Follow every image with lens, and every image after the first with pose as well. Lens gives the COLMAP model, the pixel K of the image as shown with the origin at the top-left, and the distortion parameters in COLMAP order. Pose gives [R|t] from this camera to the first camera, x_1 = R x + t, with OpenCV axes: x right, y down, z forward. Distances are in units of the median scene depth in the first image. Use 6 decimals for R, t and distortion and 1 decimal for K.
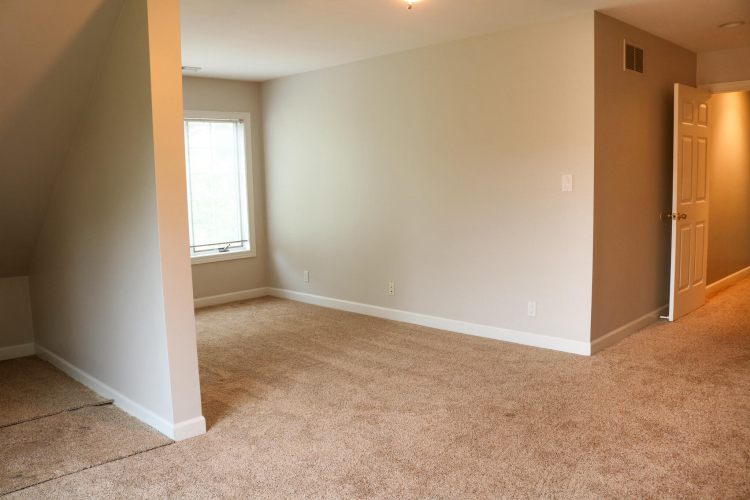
lens RADIAL K [[623.4, 0, 375.9], [0, 623.4, 250.8], [0, 0, 1]] dist [-0.136788, 0.084639]
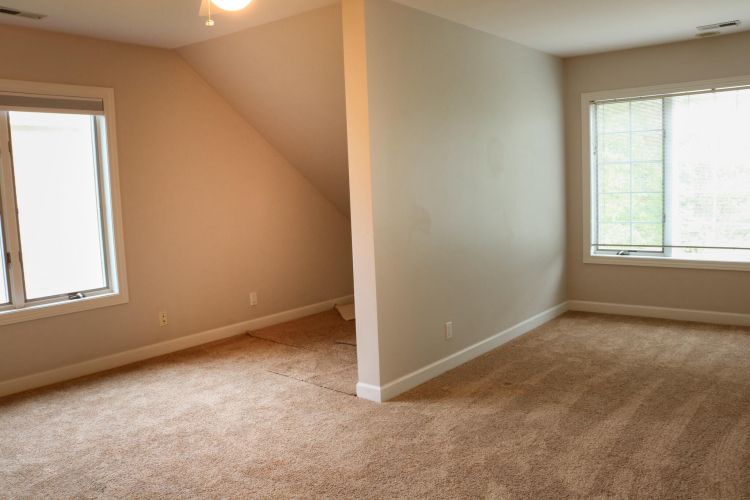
lens RADIAL K [[623.4, 0, 374.9], [0, 623.4, 247.7], [0, 0, 1]] dist [-0.136788, 0.084639]
pose [[0.068170, 0.128401, -0.989377, 0.575891], [-0.066440, 0.990066, 0.123913, -0.092772], [0.995459, 0.057288, 0.076024, 0.609871]]
